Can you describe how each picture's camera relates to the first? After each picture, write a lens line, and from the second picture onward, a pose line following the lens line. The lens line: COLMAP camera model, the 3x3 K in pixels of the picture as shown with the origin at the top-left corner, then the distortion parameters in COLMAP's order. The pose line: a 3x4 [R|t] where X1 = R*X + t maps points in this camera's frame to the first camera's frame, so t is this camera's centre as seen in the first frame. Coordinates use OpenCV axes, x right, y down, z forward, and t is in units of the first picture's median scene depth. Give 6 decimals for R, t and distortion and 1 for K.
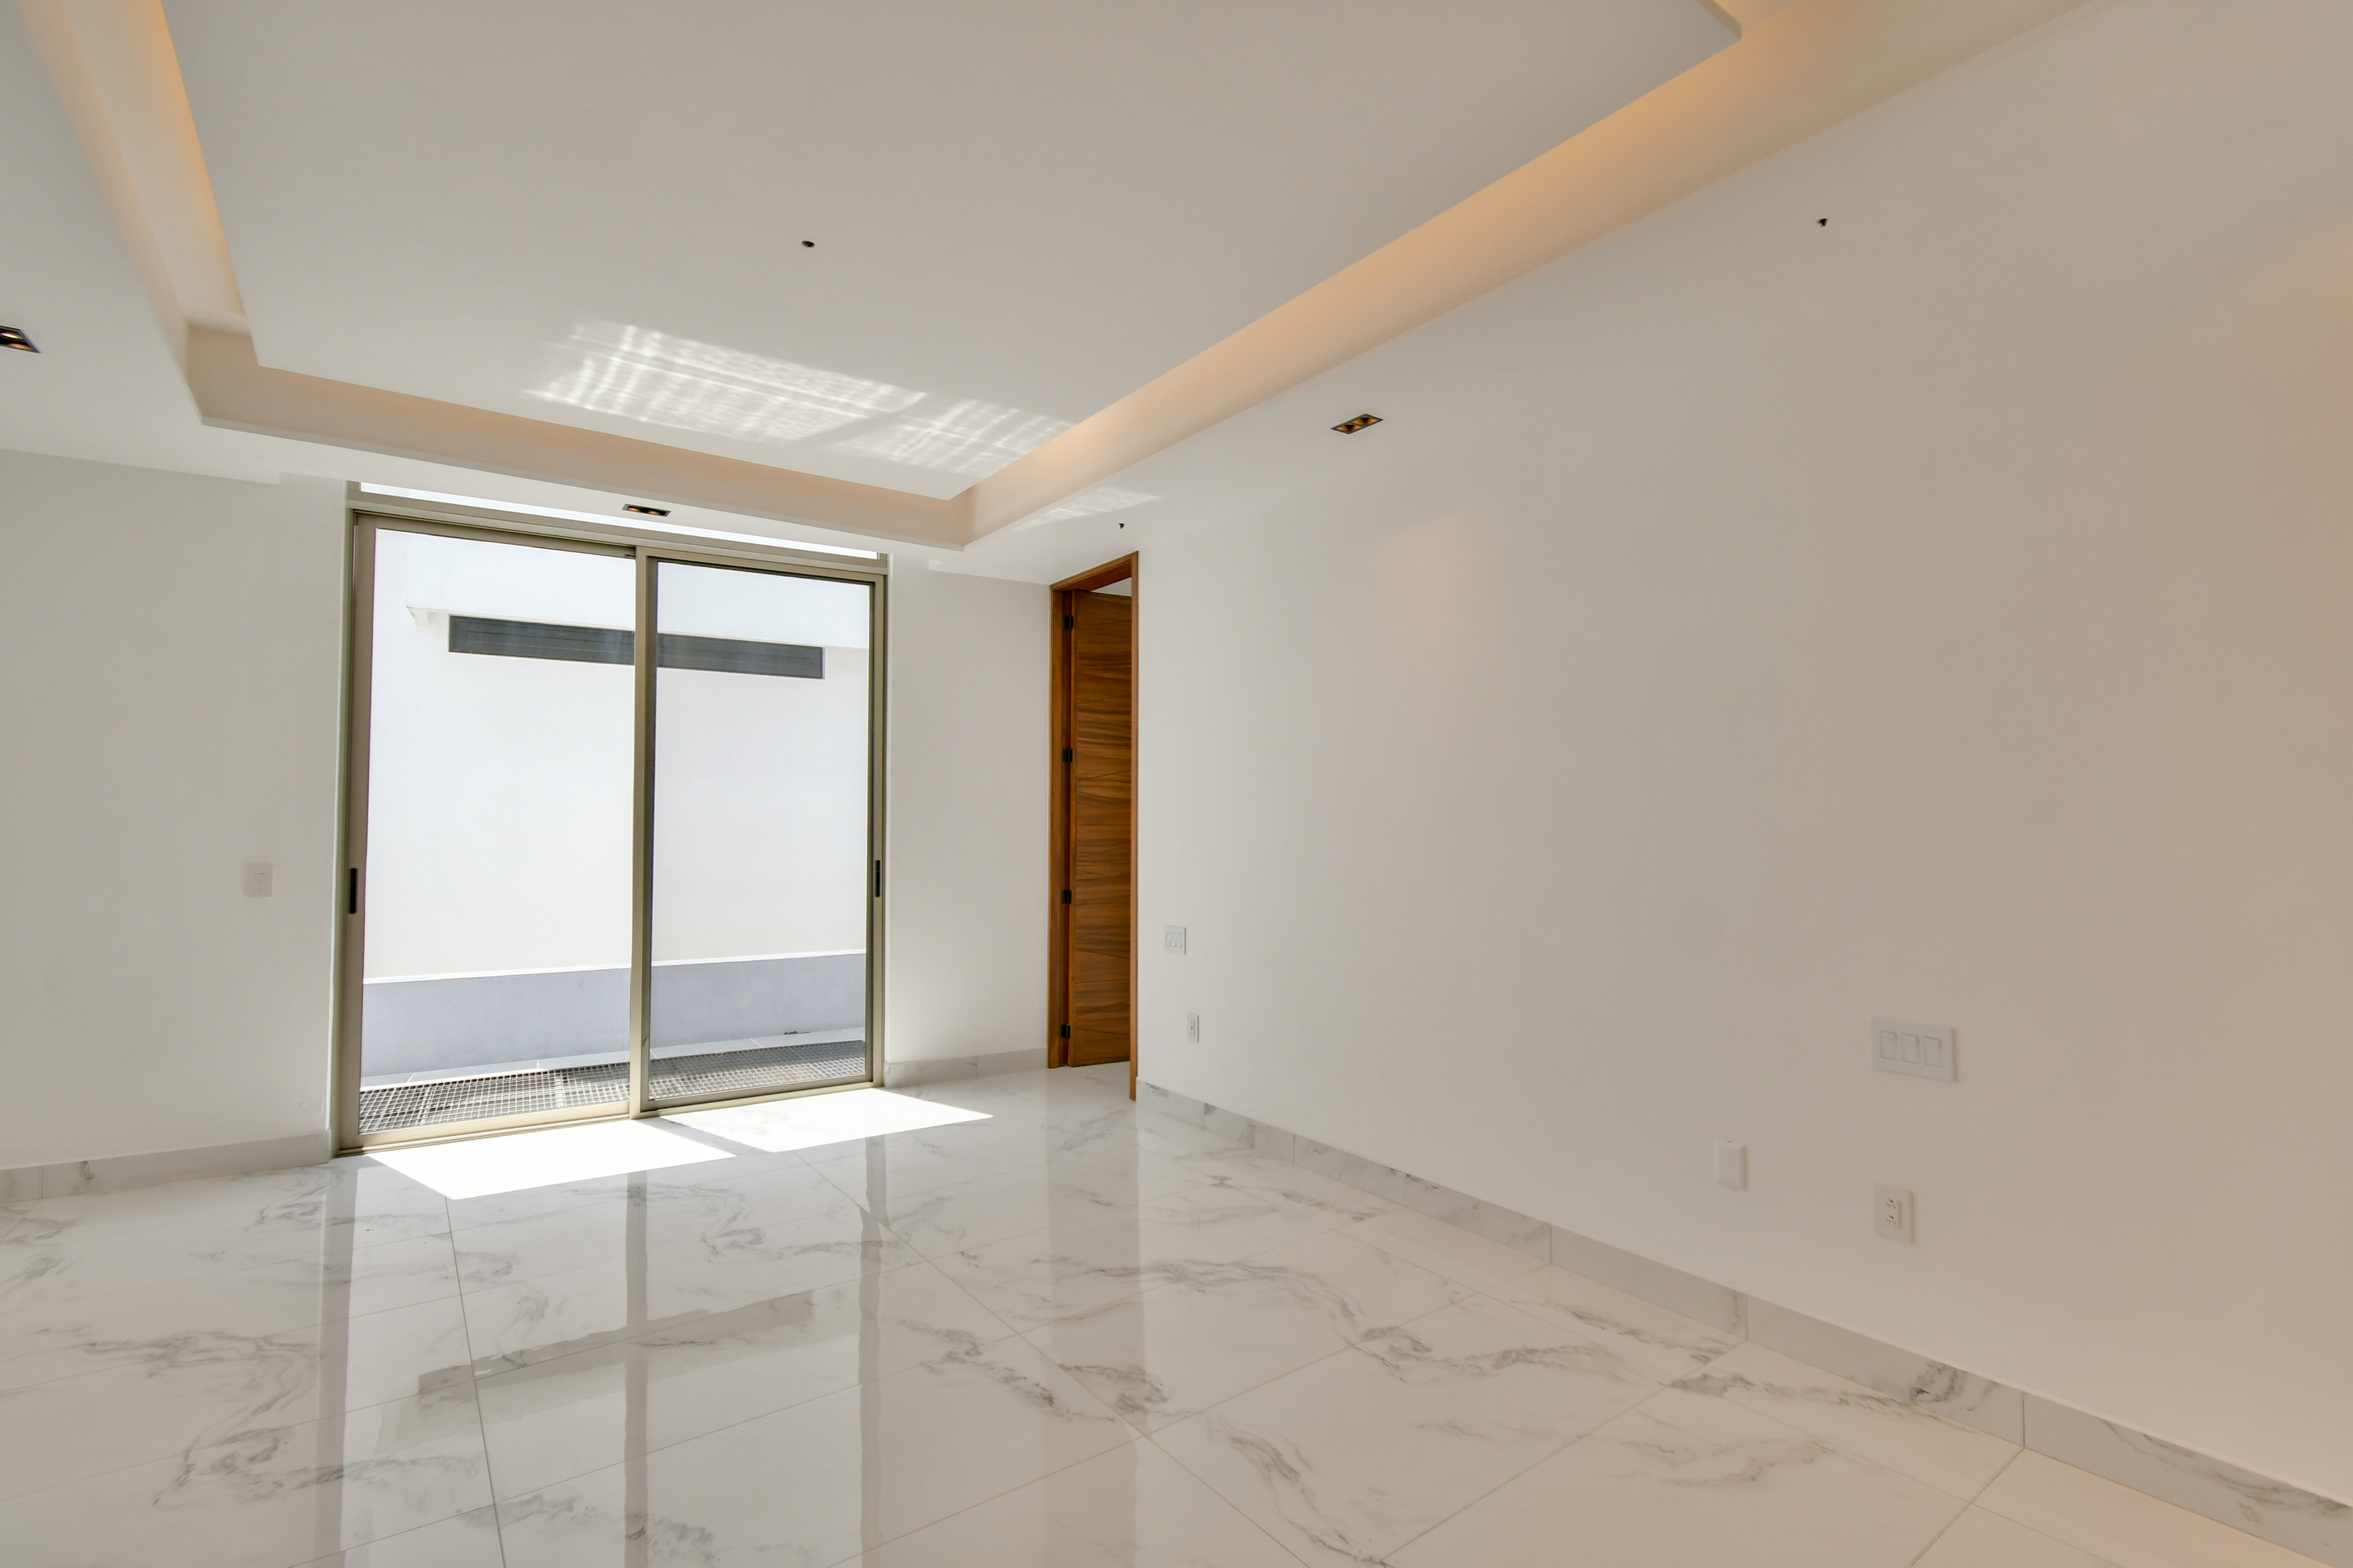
lens RADIAL K [[1062.1, 0, 1176.5], [0, 1062.1, 784.0], [0, 0, 1]] dist [0.012088, 0.000179]
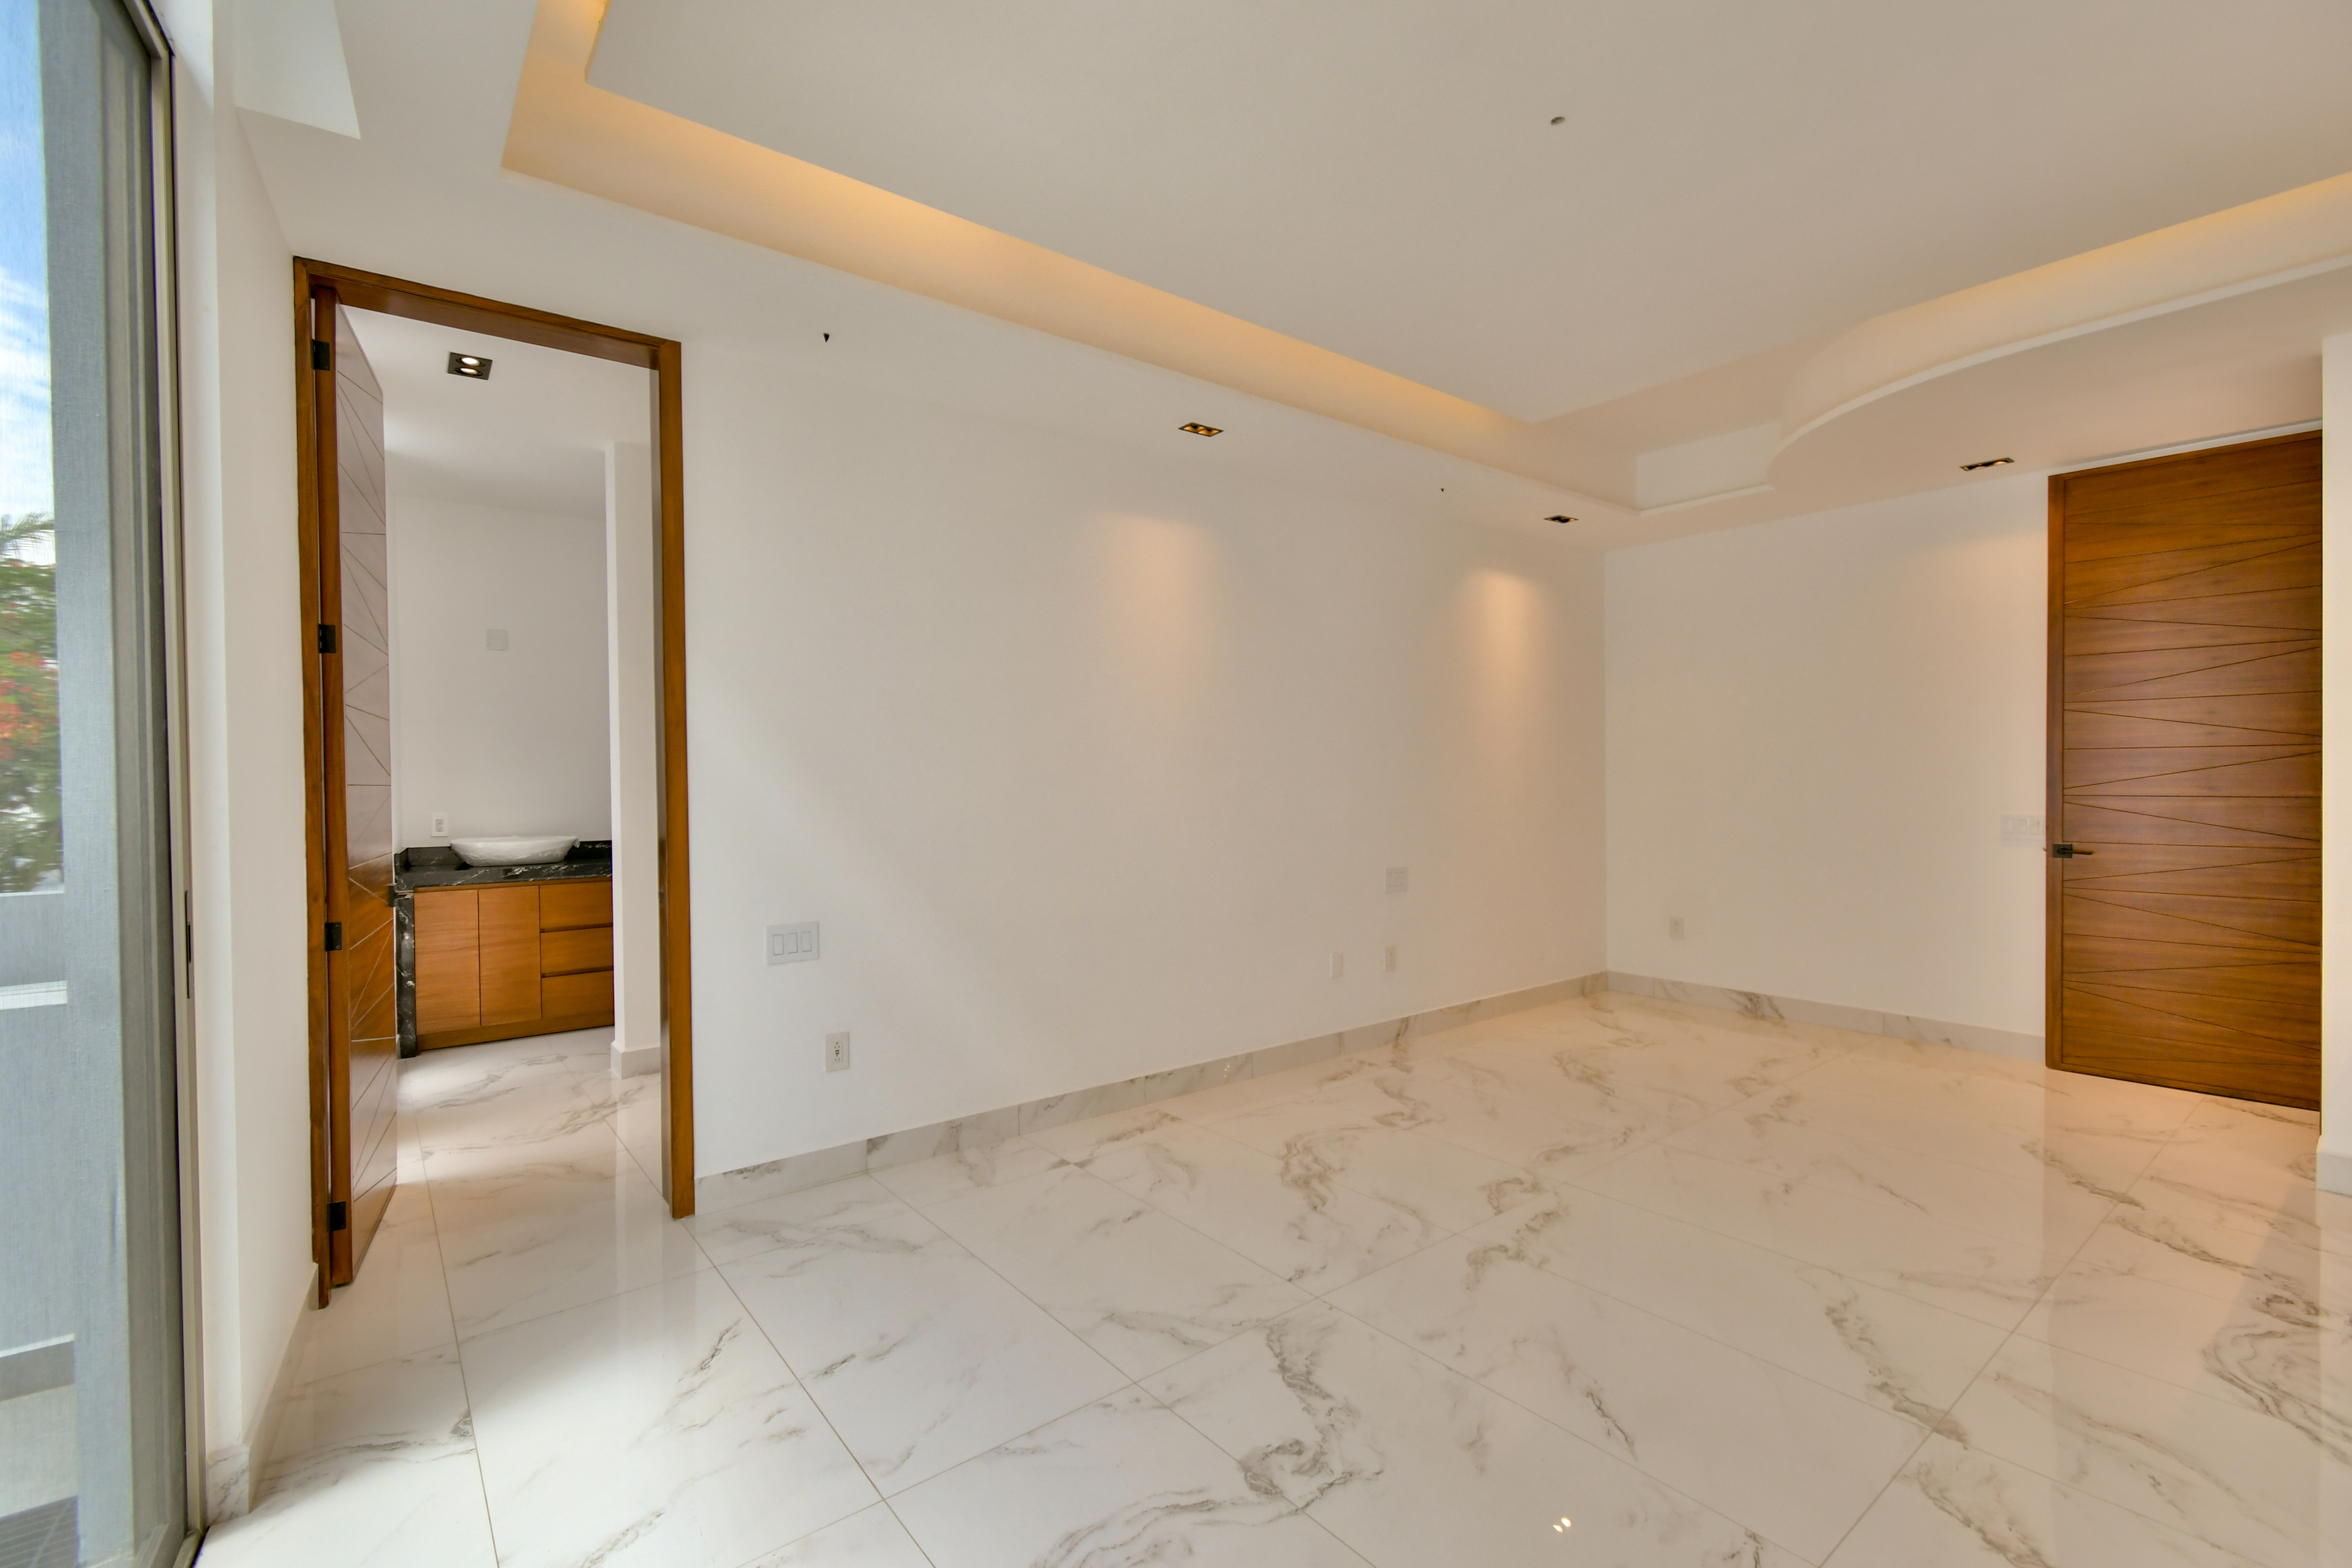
lens RADIAL K [[1031.0, 0, 1176.0], [0, 1031.0, 784.0], [0, 0, 1]] dist [0.007411, -0.003670]
pose [[-0.036712, -0.003911, 0.999318, -1.170165], [-0.029358, 0.999565, 0.002834, 0.053787], [-0.998895, -0.029234, -0.036811, 1.303995]]
